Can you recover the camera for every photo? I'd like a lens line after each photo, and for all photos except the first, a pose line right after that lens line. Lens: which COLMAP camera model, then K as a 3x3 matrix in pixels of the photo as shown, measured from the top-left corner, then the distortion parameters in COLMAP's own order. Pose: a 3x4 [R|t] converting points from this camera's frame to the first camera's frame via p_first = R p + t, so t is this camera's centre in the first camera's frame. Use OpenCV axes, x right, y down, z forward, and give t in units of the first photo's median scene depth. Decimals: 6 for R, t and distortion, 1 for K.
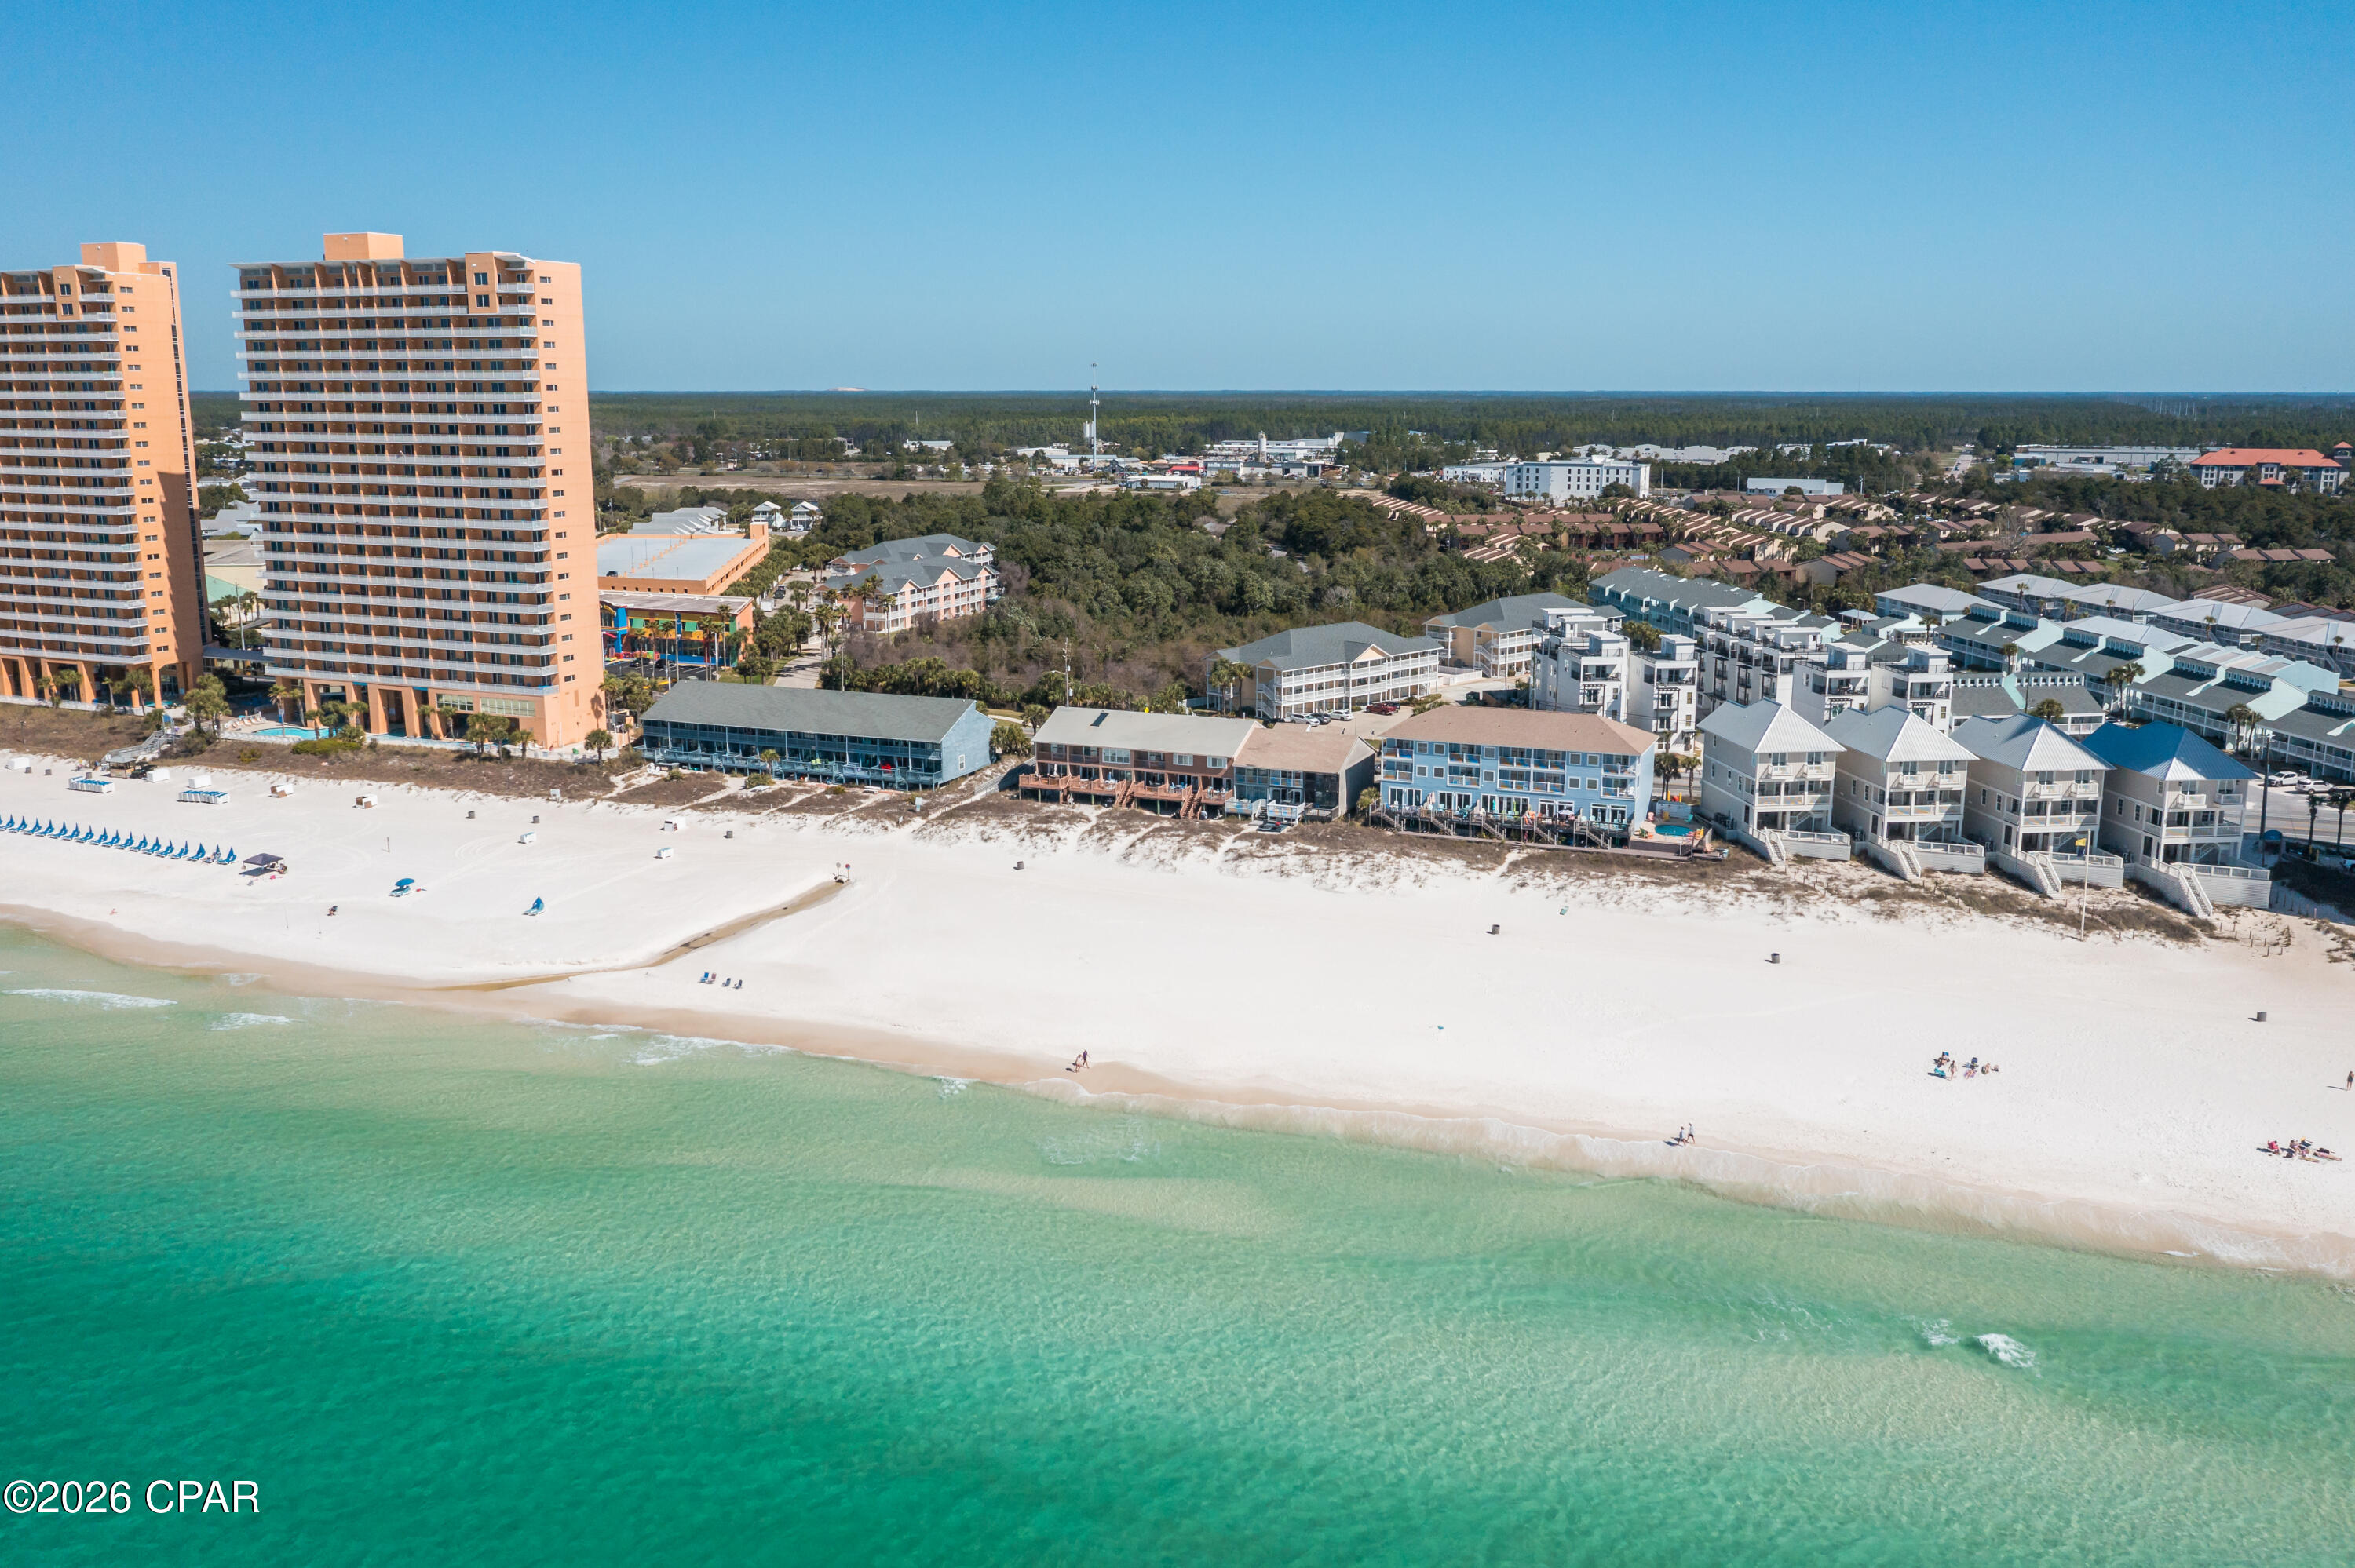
lens RADIAL K [[1918.5, 0, 1177.5], [0, 1918.5, 784.0], [0, 0, 1]] dist [0.002181, -0.000056]
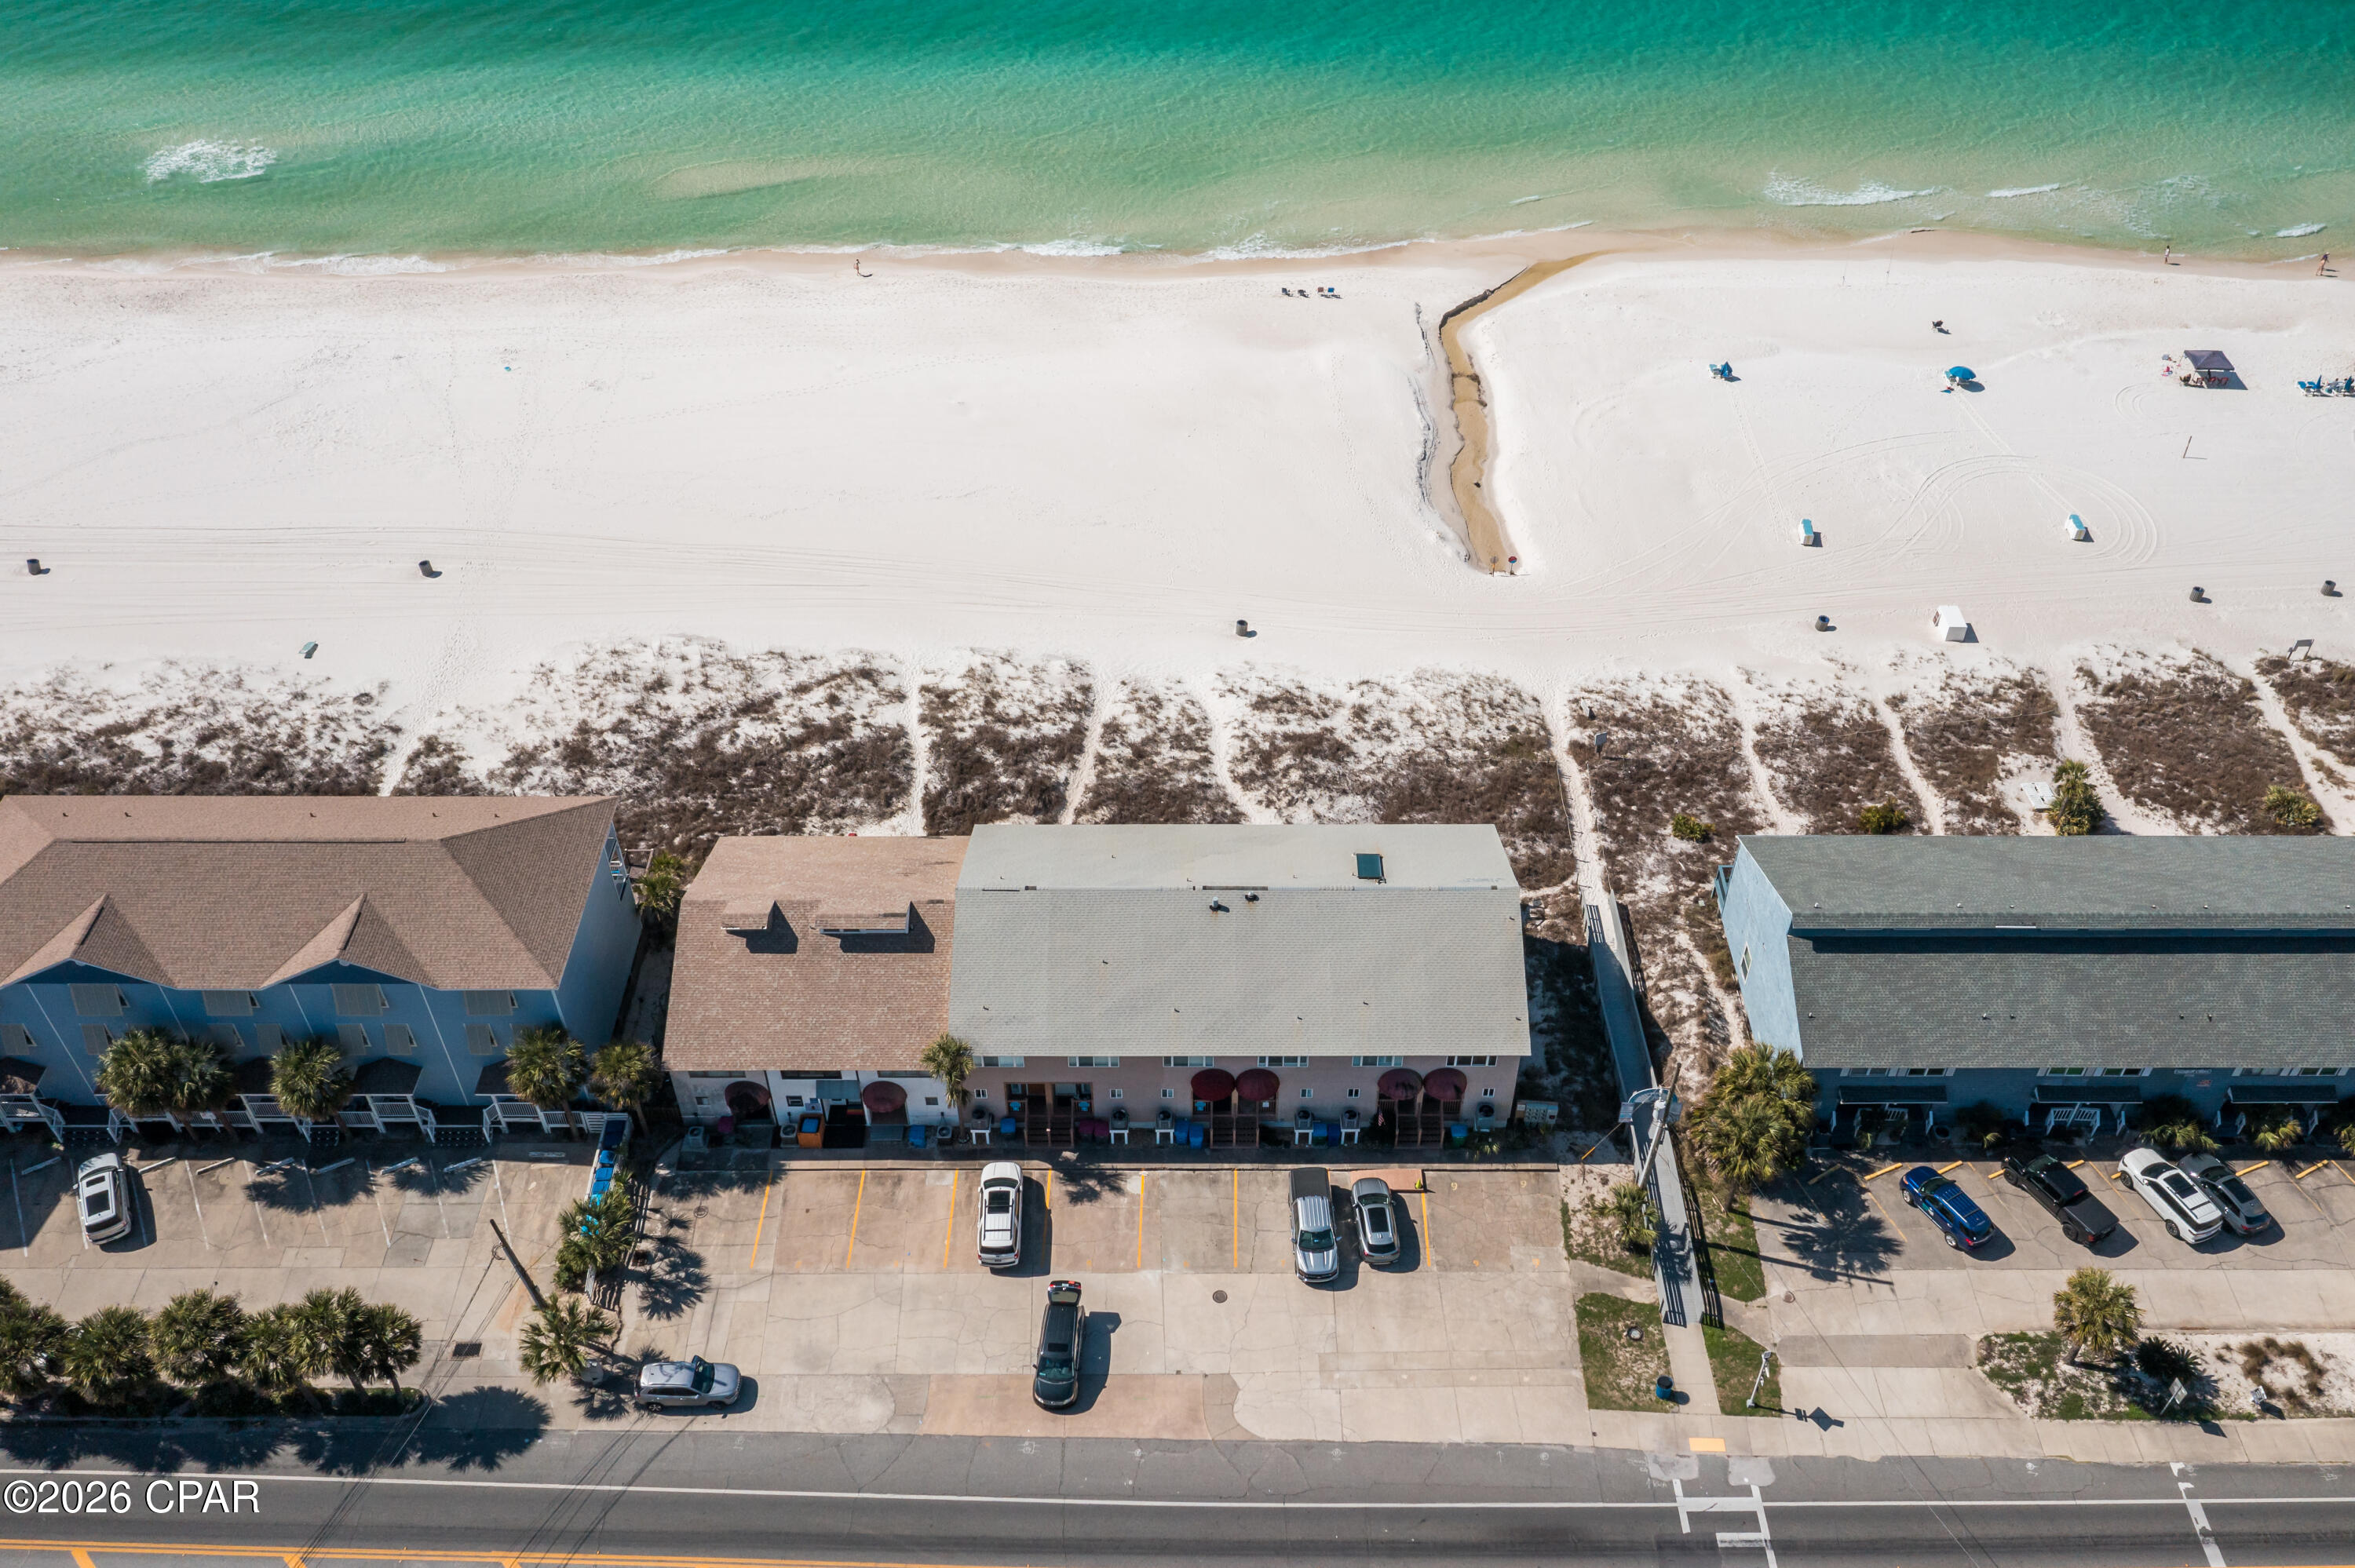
lens RADIAL K [[1843.0, 0, 1215.2], [0, 1843.0, 891.8], [0, 0, 1]] dist [-0.000072, 0.000195]
pose [[-0.920811, 0.272540, -0.278978, 0.093469], [-0.089264, 0.549049, 0.831010, -0.338478], [0.379656, 0.790106, -0.481242, 1.176358]]
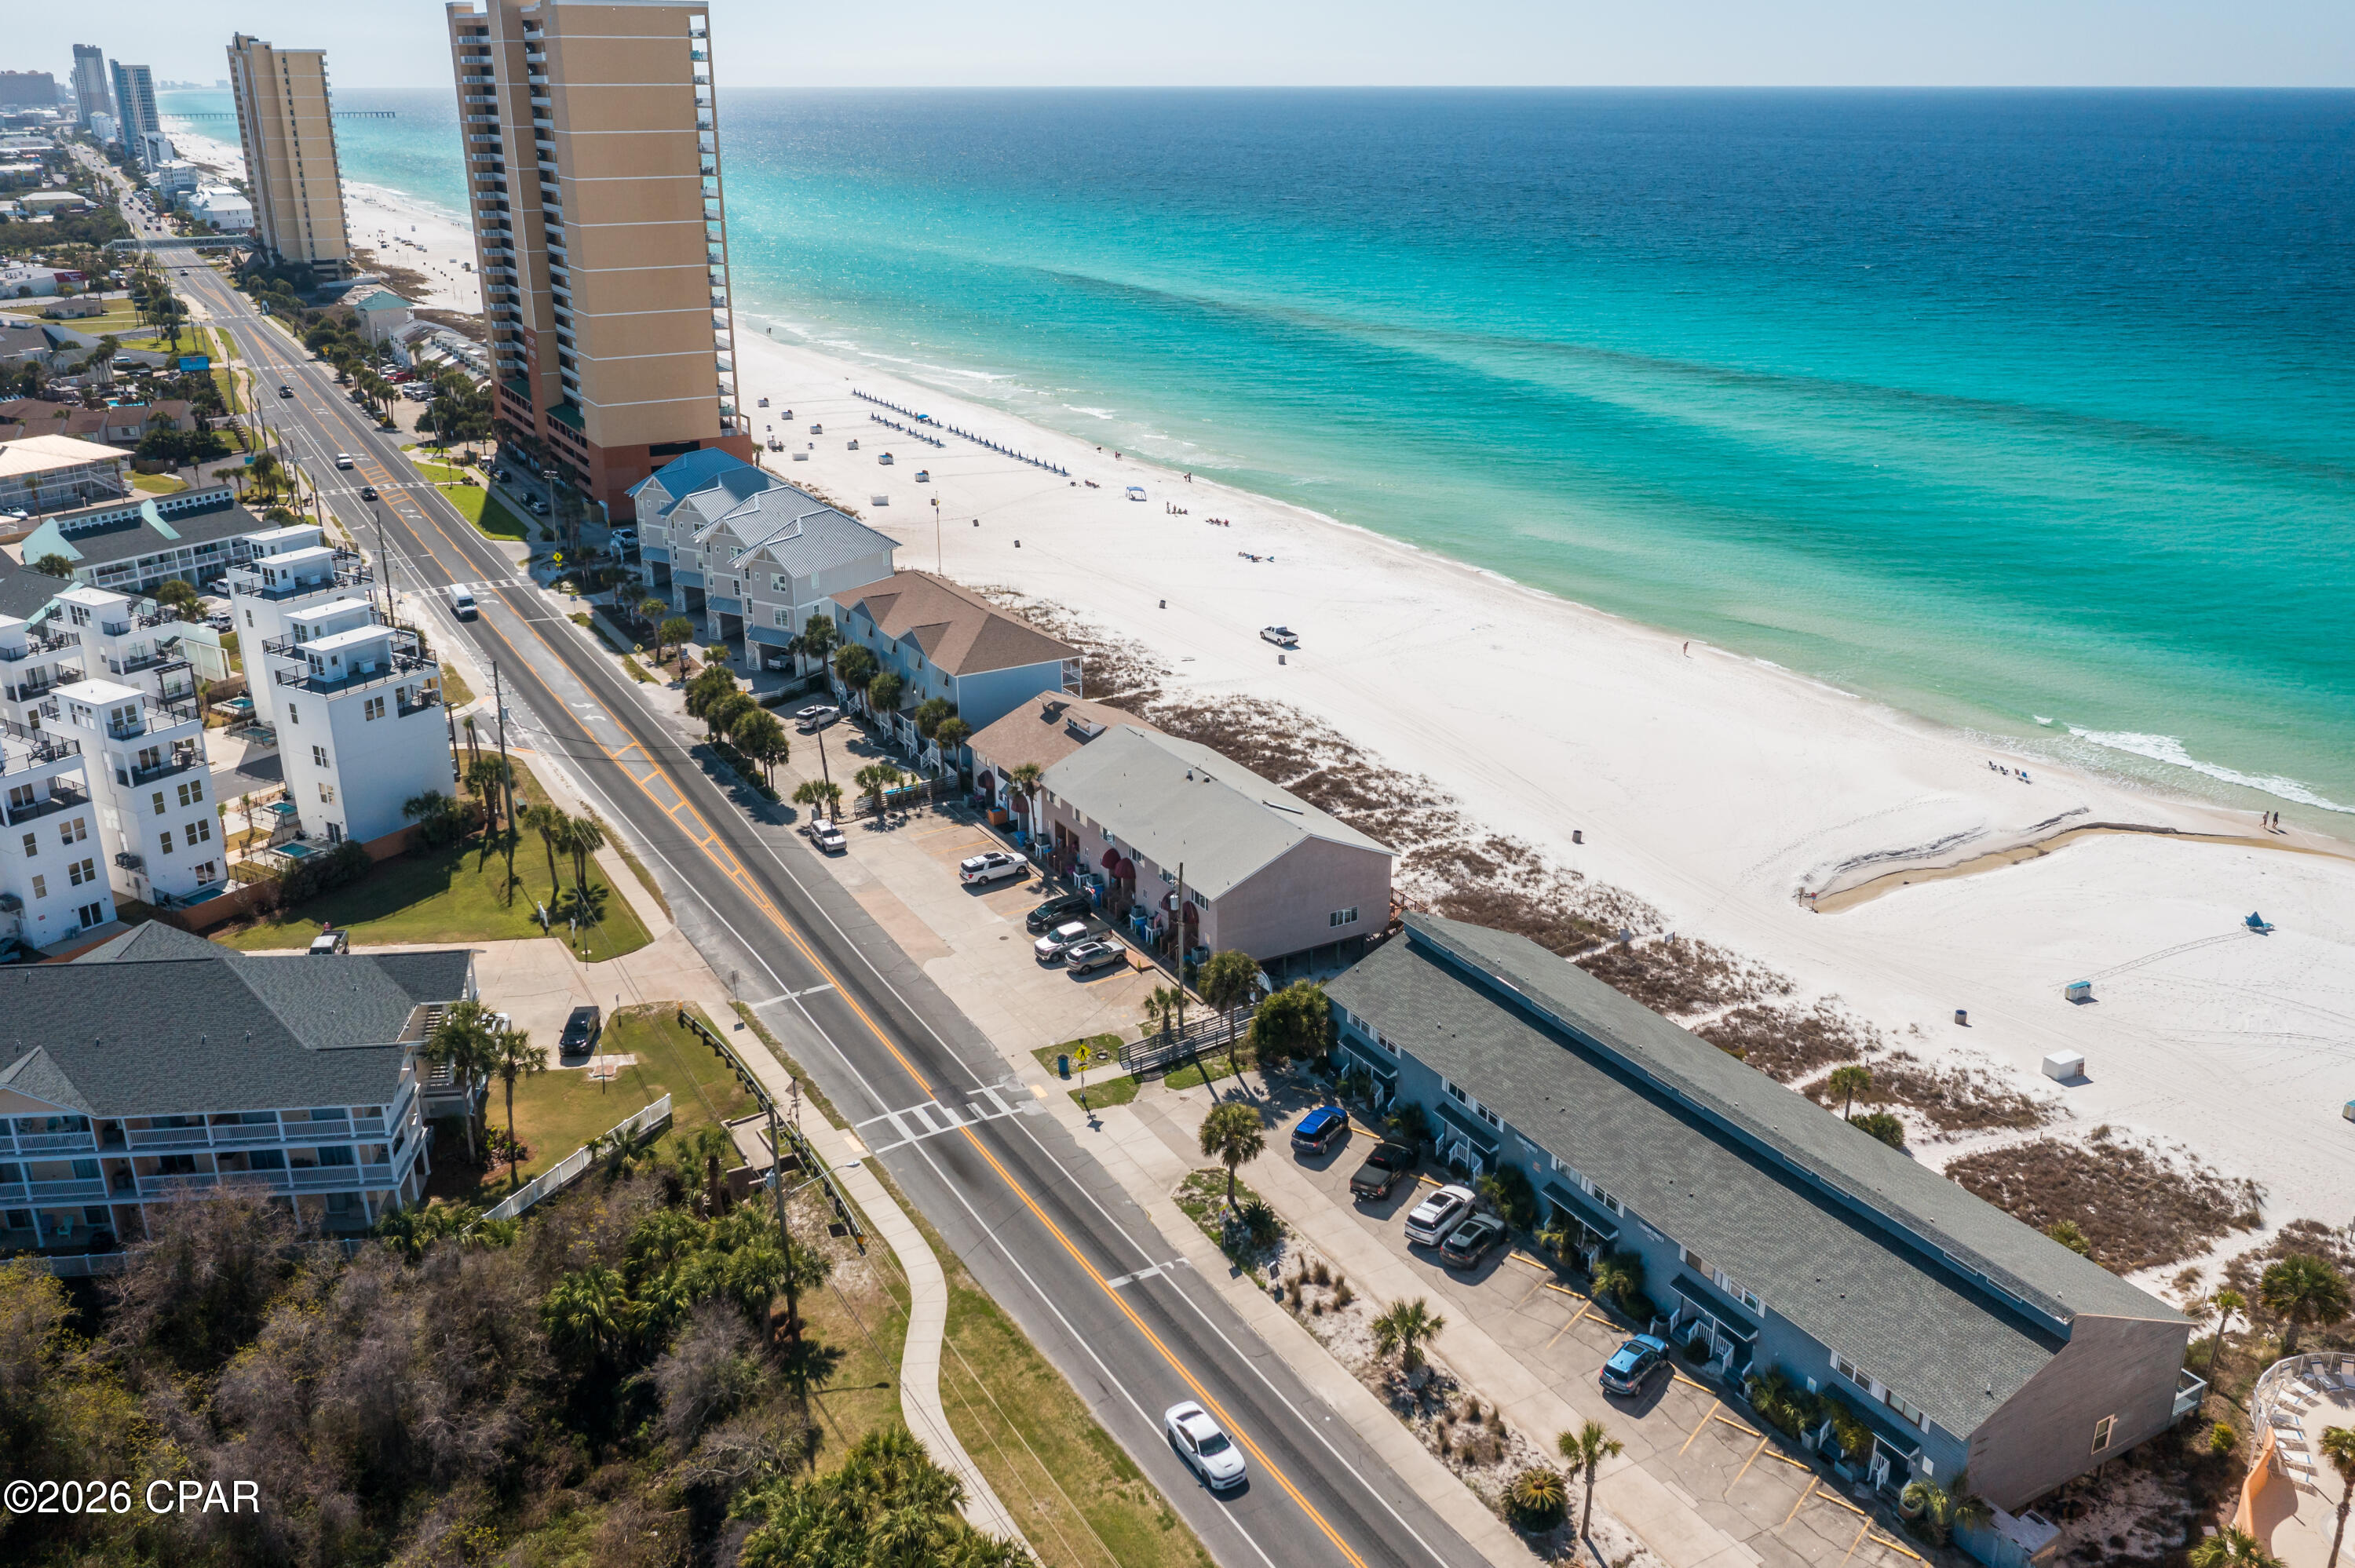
lens RADIAL K [[1904.6, 0, 1177.5], [0, 1904.6, 784.0], [0, 0, 1]] dist [-0.009347, 0.000078]
pose [[-0.790800, -0.213964, 0.573459, -0.336261], [0.125324, 0.860458, 0.493868, -0.320135], [-0.599108, 0.462419, -0.653635, 1.385790]]
